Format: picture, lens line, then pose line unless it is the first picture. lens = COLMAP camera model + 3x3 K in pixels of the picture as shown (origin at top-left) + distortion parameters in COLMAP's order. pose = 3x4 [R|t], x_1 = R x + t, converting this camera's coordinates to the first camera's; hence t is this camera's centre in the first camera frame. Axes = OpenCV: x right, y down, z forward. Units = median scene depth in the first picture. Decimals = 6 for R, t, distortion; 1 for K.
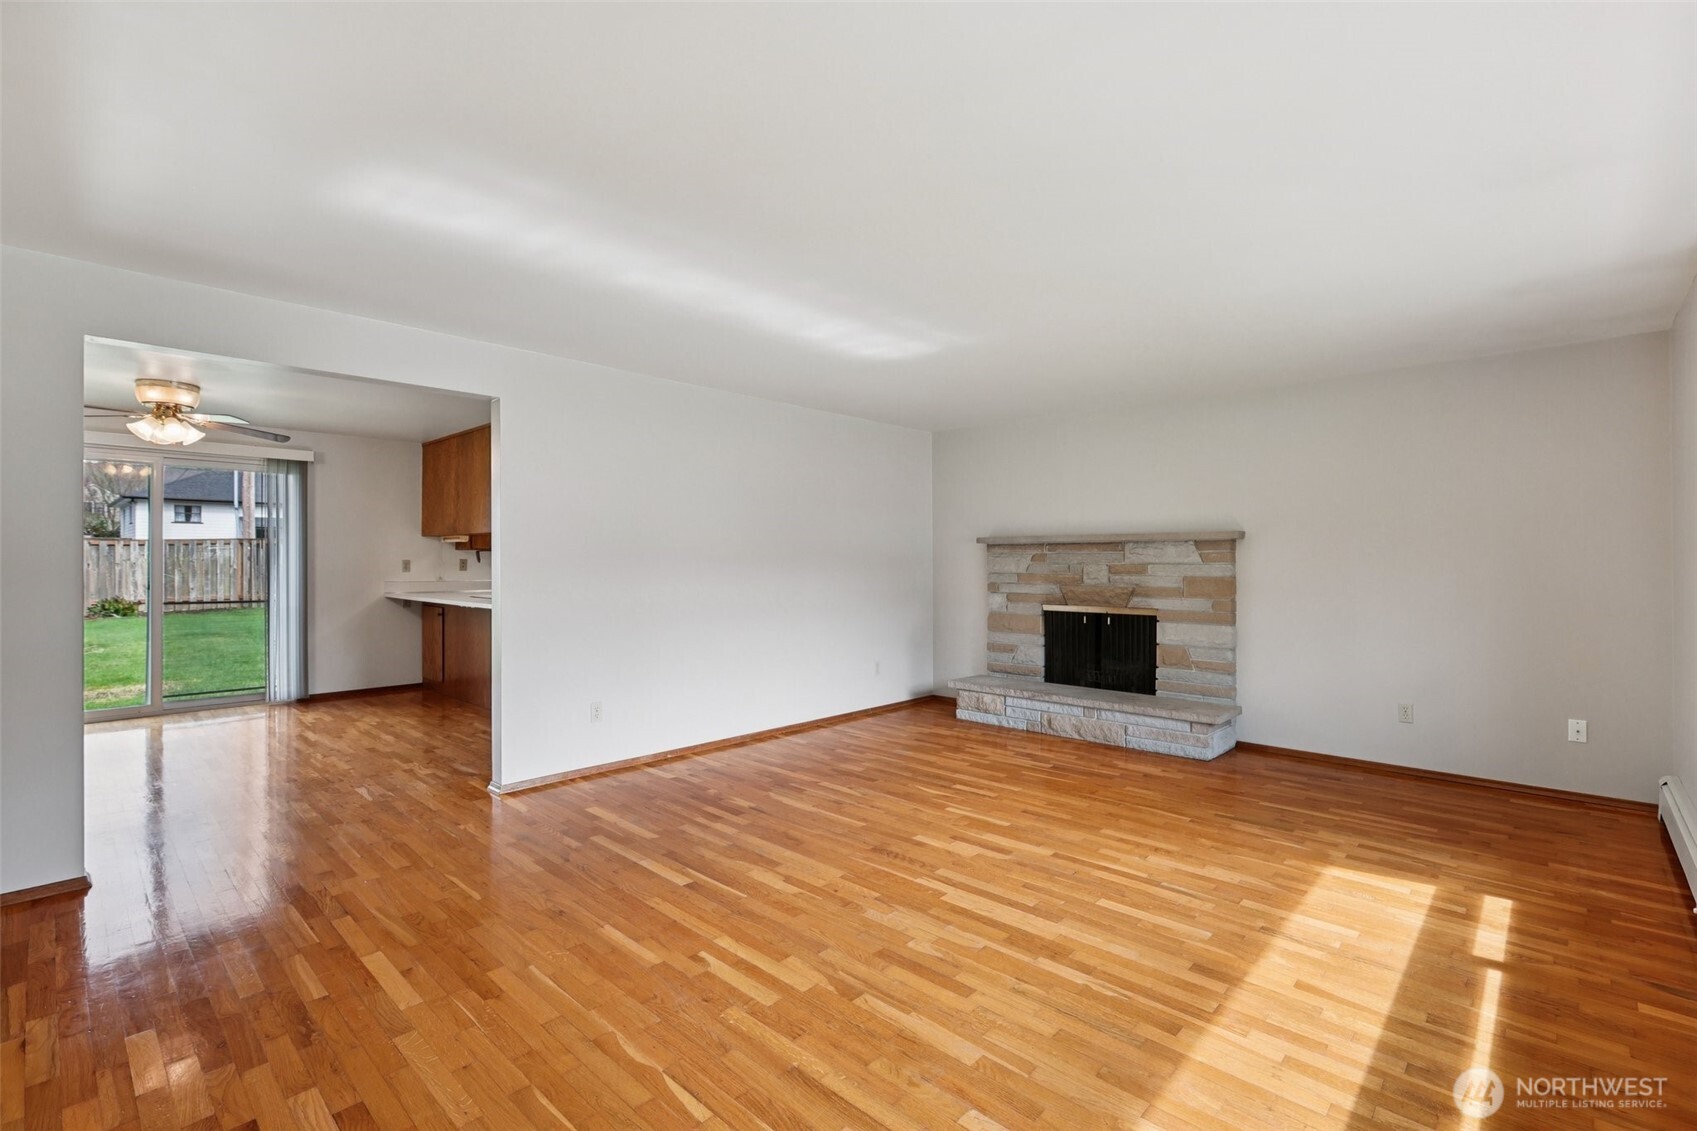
lens RADIAL K [[759.3, 0, 854.8], [0, 759.3, 557.4], [0, 0, 1]] dist [-0.001139, 0.003376]
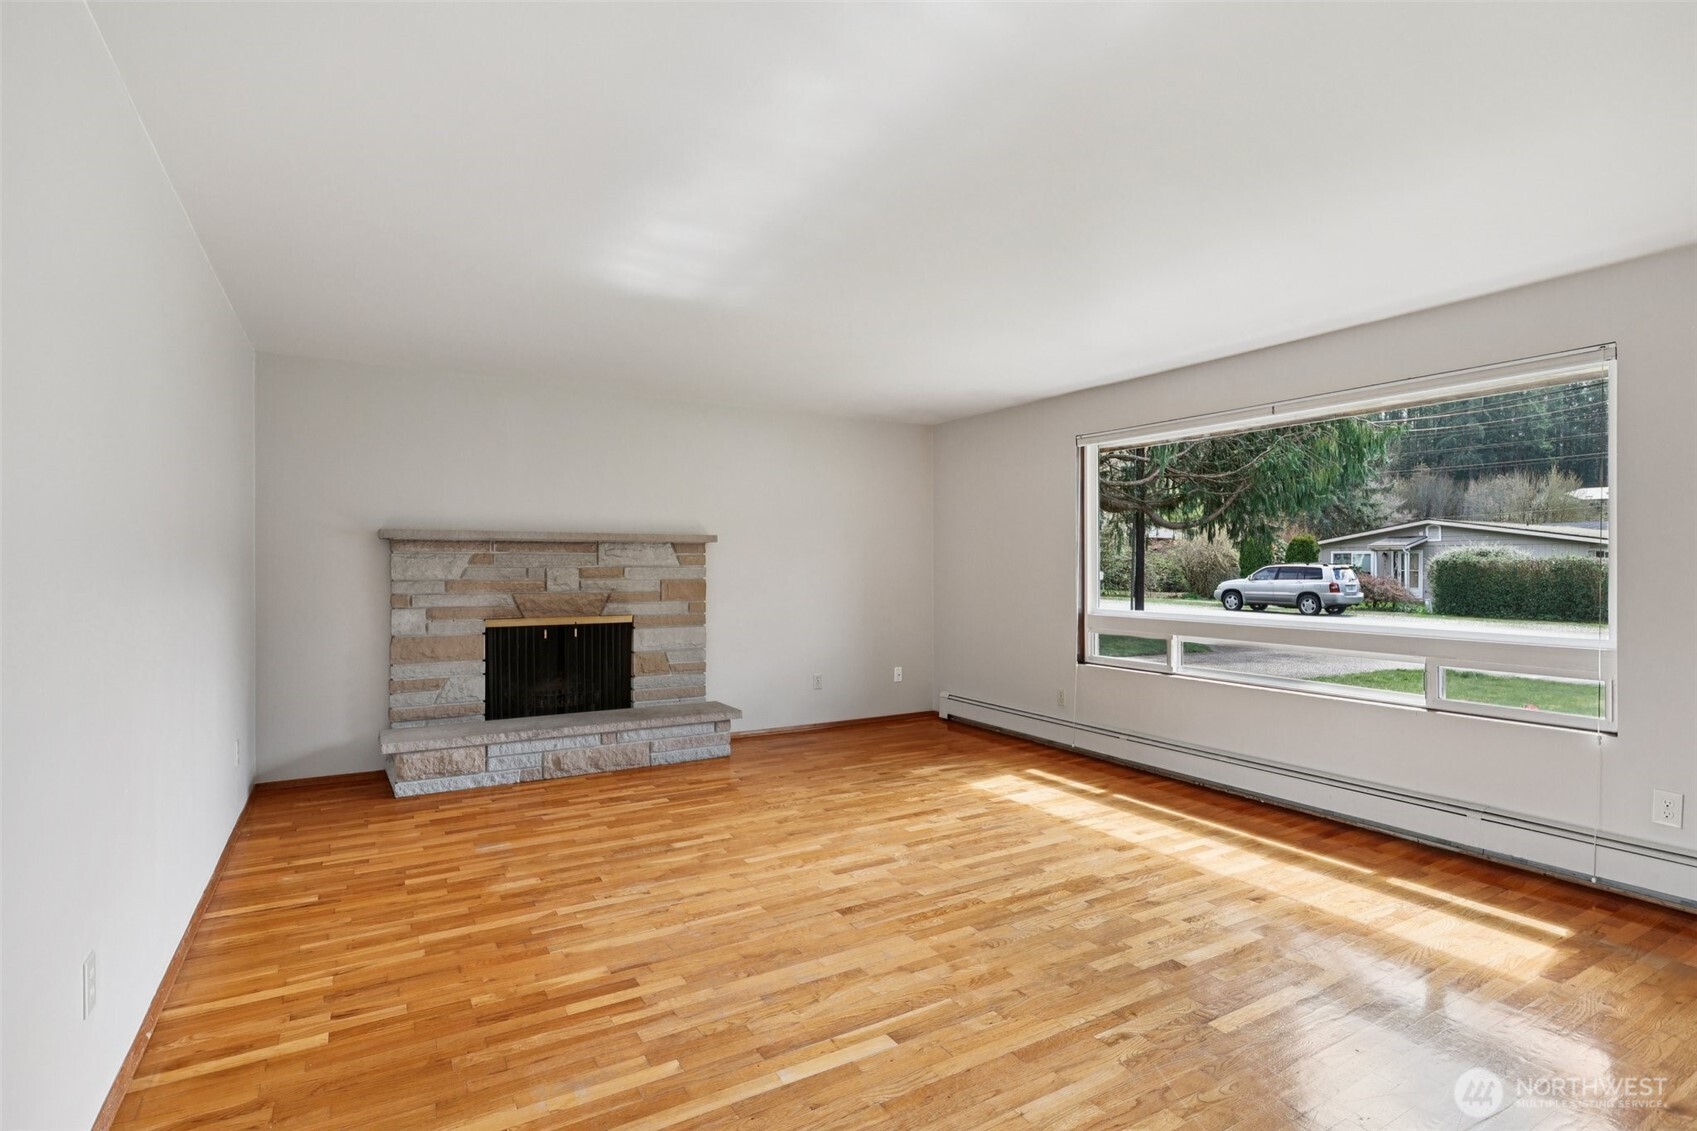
lens RADIAL K [[834.2, 0, 861.3], [0, 834.2, 562.7], [0, 0, 1]] dist [-0.007602, 0.001047]
pose [[0.270907, 0.001949, 0.962603, -0.540439], [-0.006362, 0.999980, -0.000234, 0.002121], [-0.962584, -0.006061, 0.270914, 0.473679]]
